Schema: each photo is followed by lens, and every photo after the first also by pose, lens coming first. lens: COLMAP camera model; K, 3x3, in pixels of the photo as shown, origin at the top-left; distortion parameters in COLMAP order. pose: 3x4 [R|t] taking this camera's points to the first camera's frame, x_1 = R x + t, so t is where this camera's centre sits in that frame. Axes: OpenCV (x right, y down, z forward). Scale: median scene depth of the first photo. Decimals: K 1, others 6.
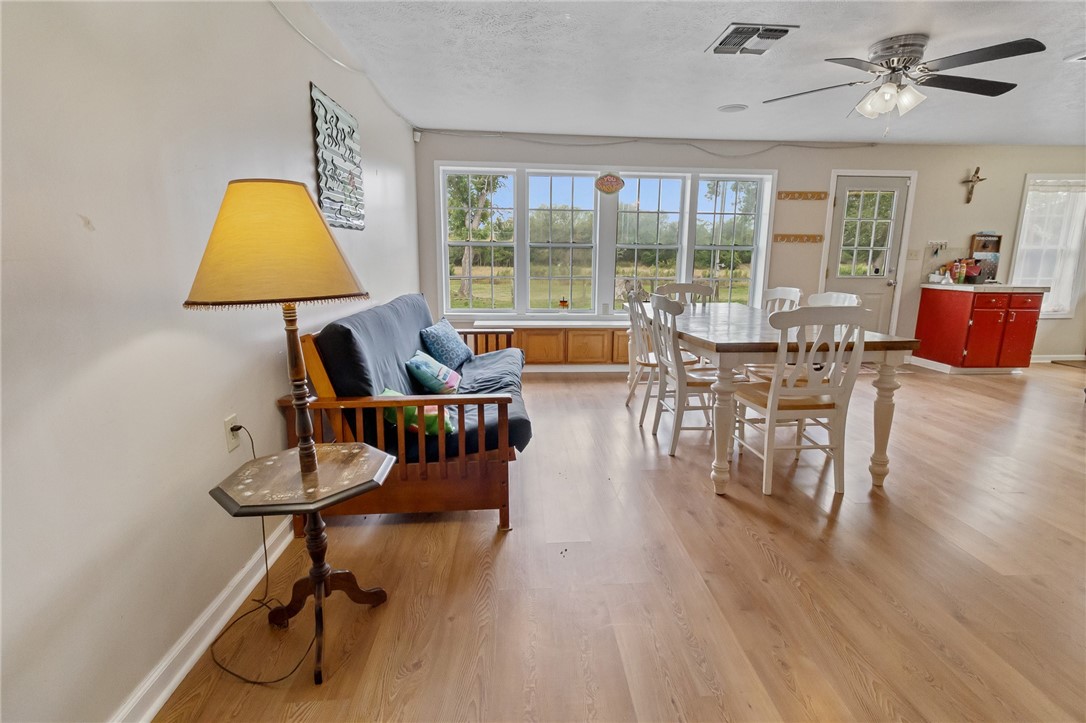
lens RADIAL K [[509.4, 0, 563.1], [0, 509.4, 353.0], [0, 0, 1]] dist [-0.001955, -0.000144]
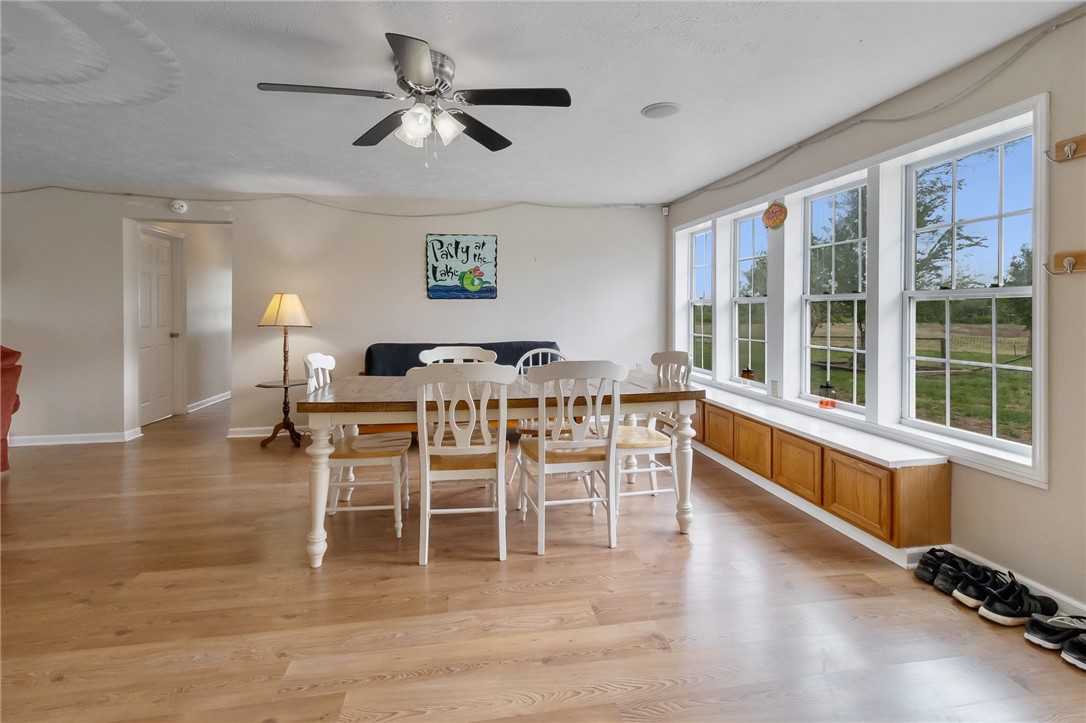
lens RADIAL K [[528.7, 0, 553.6], [0, 528.7, 312.4], [0, 0, 1]] dist [-0.000033, 0.000124]
pose [[0.076223, -0.003526, -0.997085, 0.817094], [-0.184764, 0.982625, -0.017600, -0.124002], [0.979823, 0.185567, 0.074247, 0.657132]]
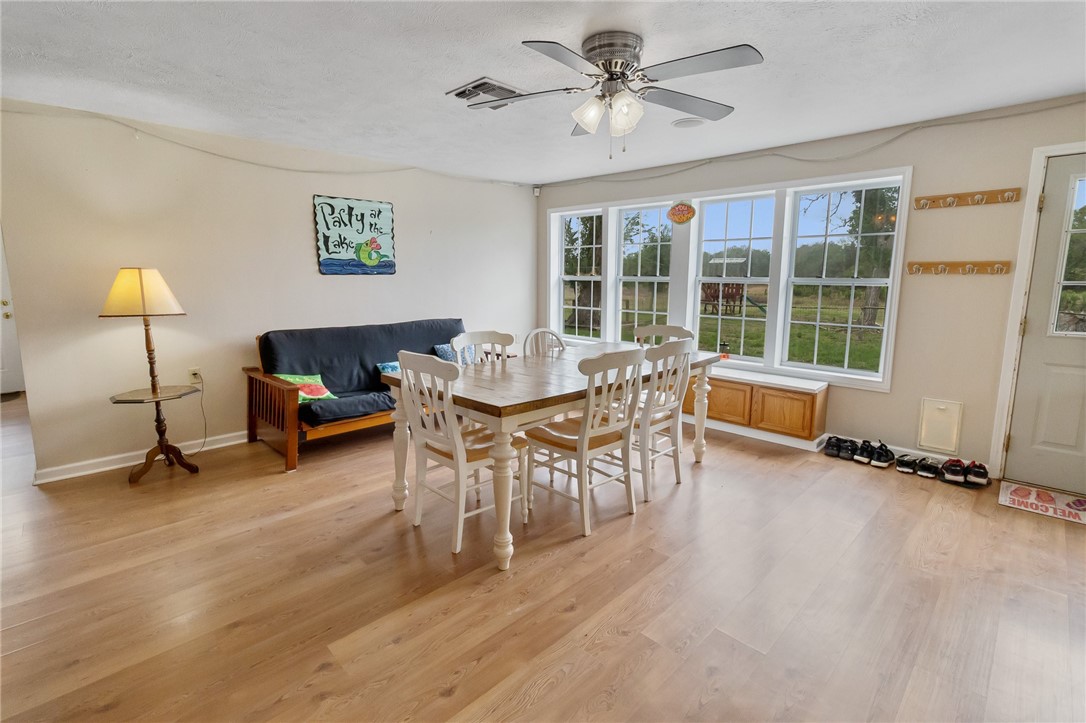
lens RADIAL K [[509.4, 0, 563.1], [0, 509.4, 353.0], [0, 0, 1]] dist [-0.001955, -0.000144]
pose [[0.644780, 0.111484, -0.756195, 0.676305], [-0.142972, 0.989437, 0.023963, -0.073205], [0.750878, 0.092663, 0.653908, 0.258985]]
